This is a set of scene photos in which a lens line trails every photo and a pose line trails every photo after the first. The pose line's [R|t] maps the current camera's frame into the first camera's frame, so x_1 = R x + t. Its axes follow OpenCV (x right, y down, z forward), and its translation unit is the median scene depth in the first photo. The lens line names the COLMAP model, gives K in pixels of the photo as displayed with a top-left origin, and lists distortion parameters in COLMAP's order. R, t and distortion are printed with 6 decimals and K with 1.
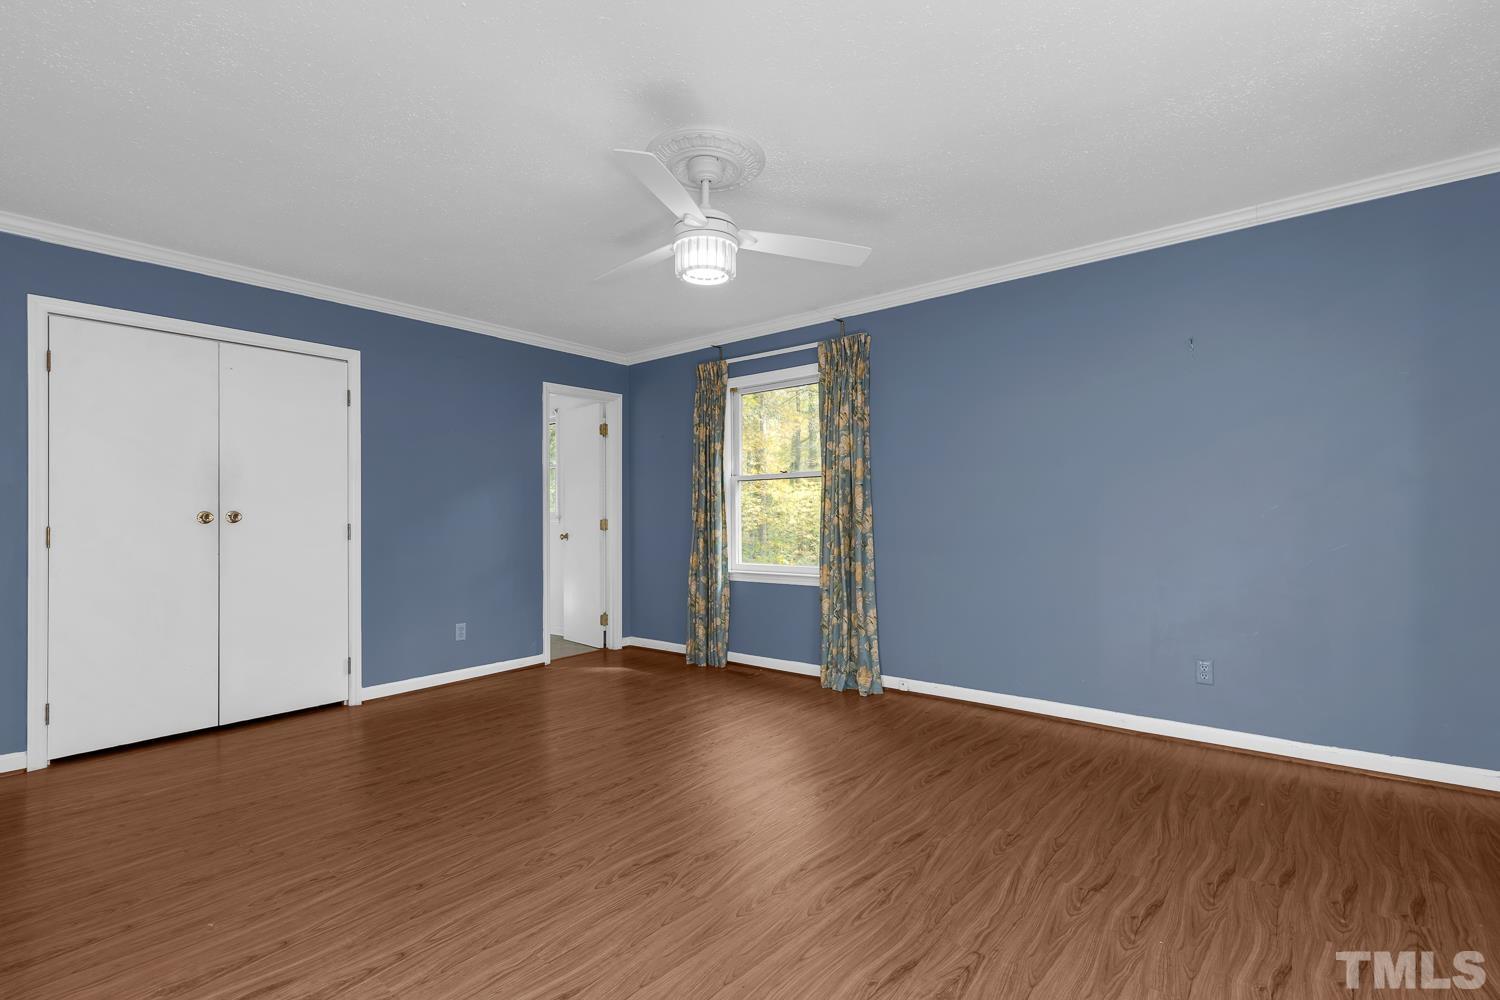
lens RADIAL K [[675.8, 0, 751.0], [0, 675.8, 511.9], [0, 0, 1]] dist [0.016004, -0.000133]
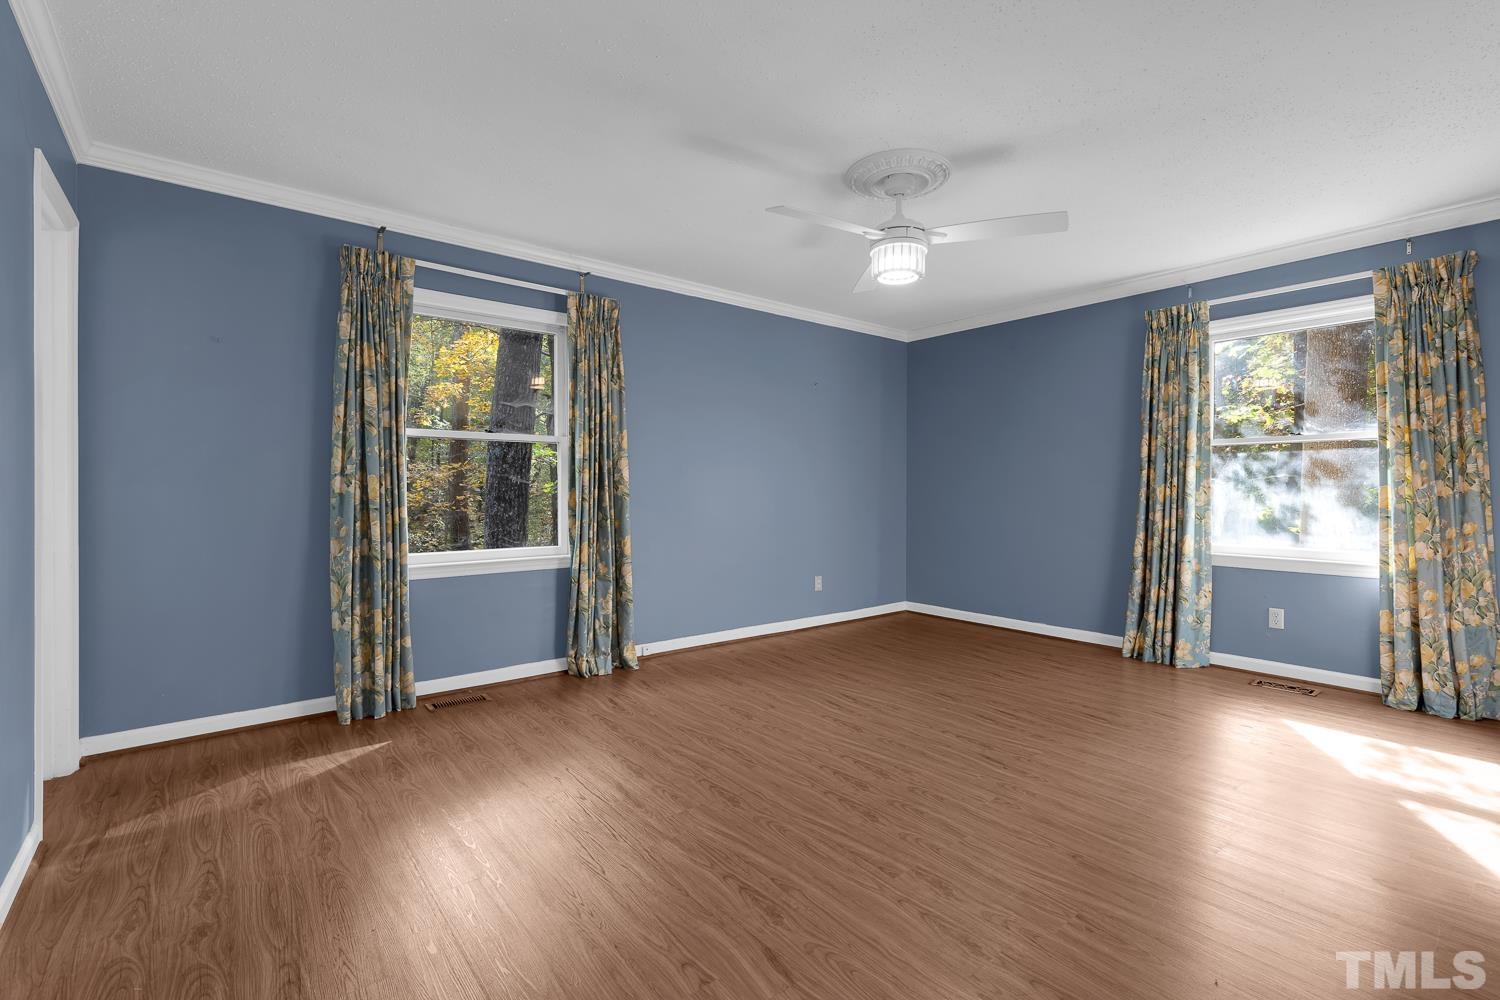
lens RADIAL K [[676.5, 0, 756.9], [0, 676.5, 493.0], [0, 0, 1]] dist [0.015219, -0.000830]
pose [[0.212716, 0.000765, 0.977114, -1.149547], [-0.008957, 0.999959, 0.001167, 0.015593], [-0.977073, -0.009000, 0.212714, 0.921595]]
